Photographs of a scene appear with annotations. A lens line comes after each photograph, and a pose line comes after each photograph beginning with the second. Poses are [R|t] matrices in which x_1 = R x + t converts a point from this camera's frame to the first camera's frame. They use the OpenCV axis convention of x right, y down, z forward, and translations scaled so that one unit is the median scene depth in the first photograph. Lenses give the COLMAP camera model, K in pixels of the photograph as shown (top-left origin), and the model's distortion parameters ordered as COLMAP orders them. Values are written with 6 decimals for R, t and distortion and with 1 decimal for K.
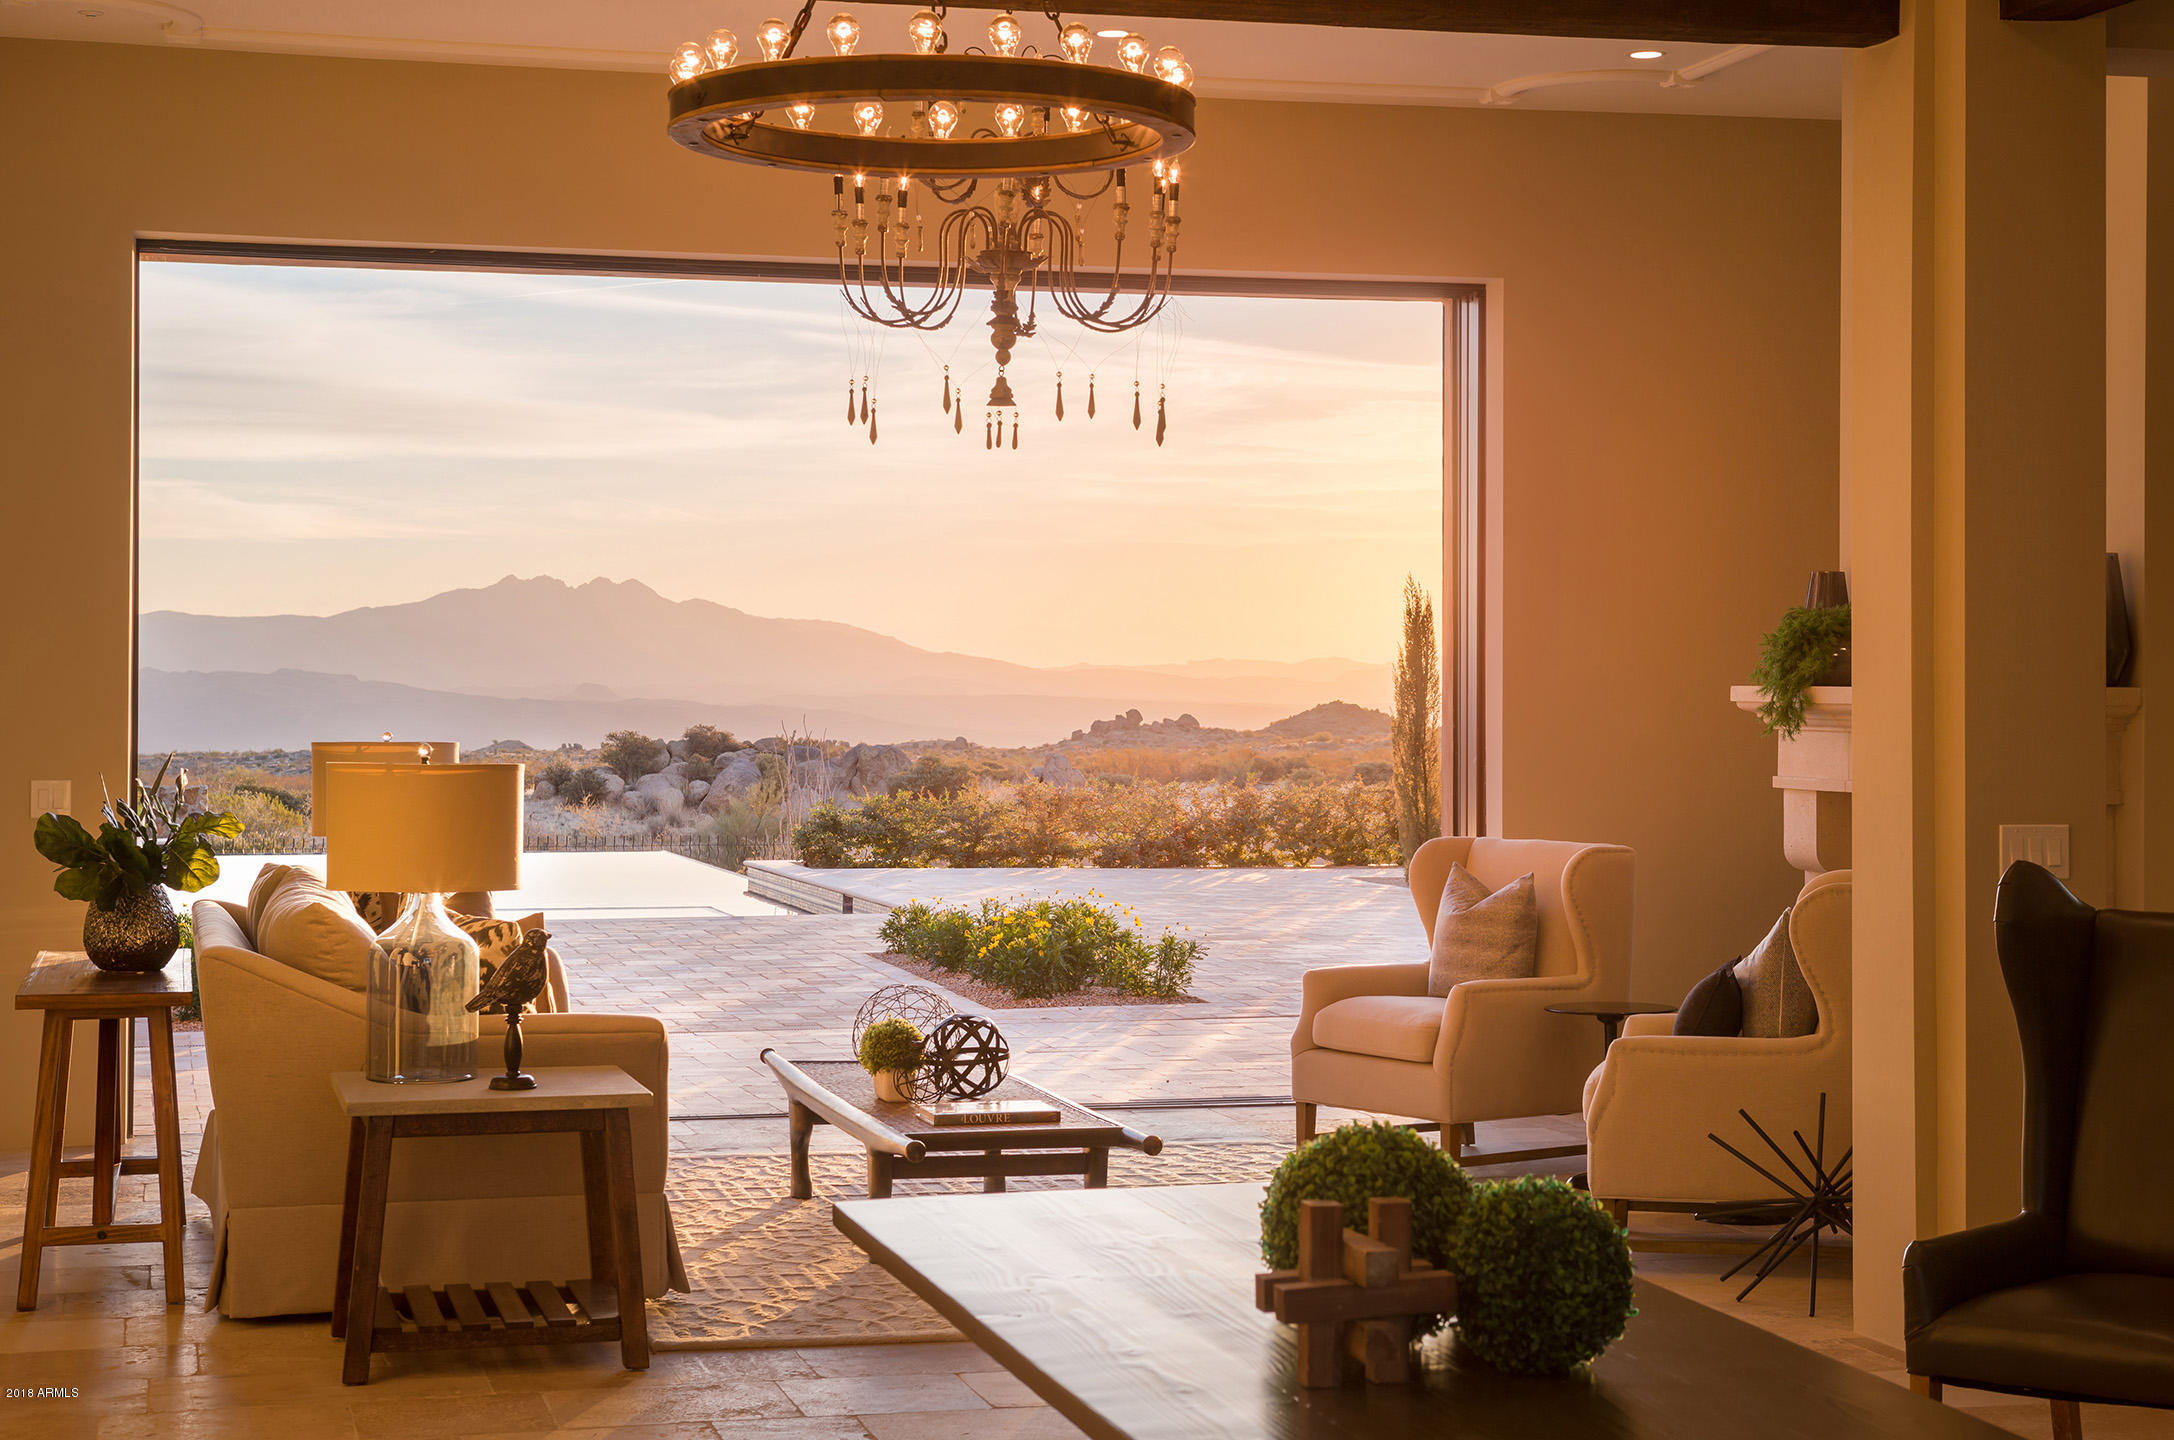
lens RADIAL K [[3678.9, 0, 1086.9], [0, 3678.9, 724.7], [0, 0, 1]] dist [0.139086, 0.000000]
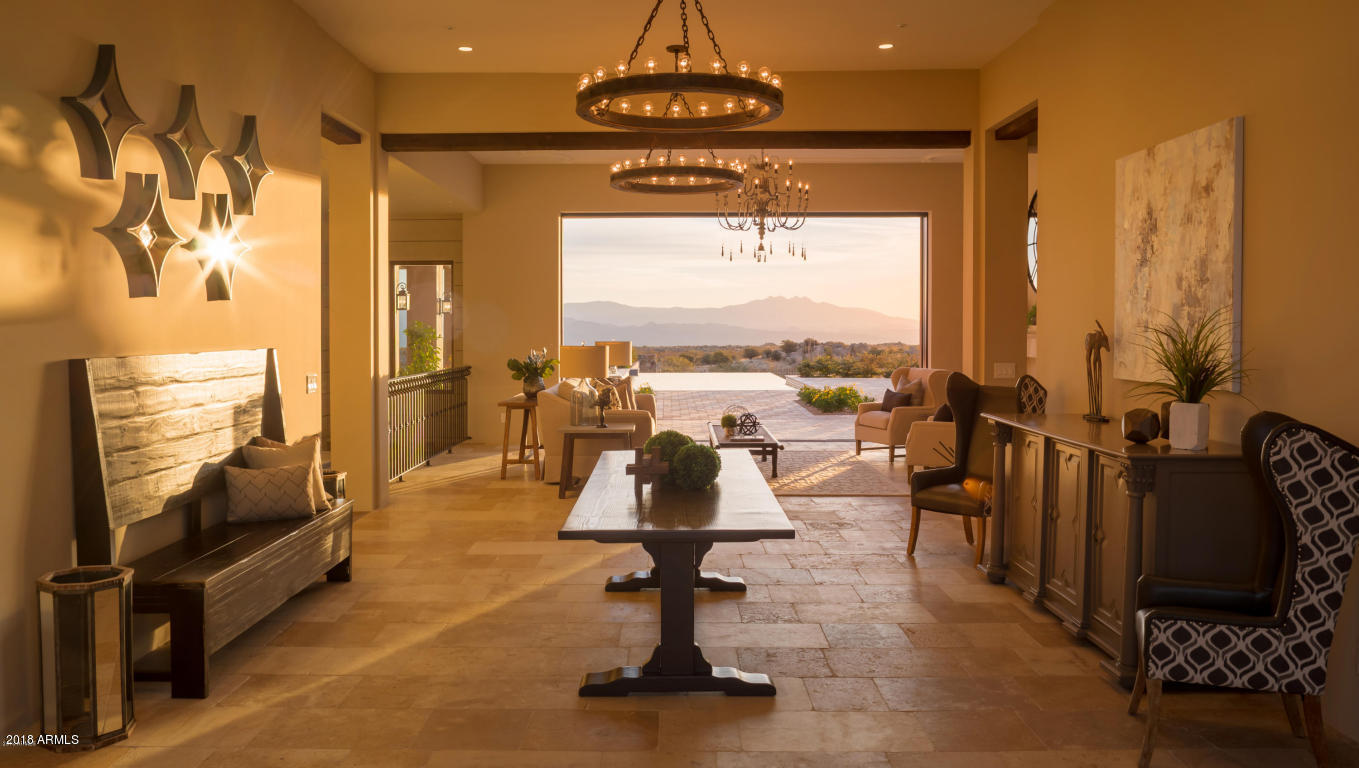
lens RADIAL K [[1053.0, 0, 678.6], [0, 1053.0, 377.9], [0, 0, 1]] dist [0.000568, 0.000342]
pose [[0.970794, 0.008547, -0.239761, 0.152922], [0.000522, 0.999288, 0.037736, 0.001866], [0.239913, -0.036759, 0.970098, -0.057288]]
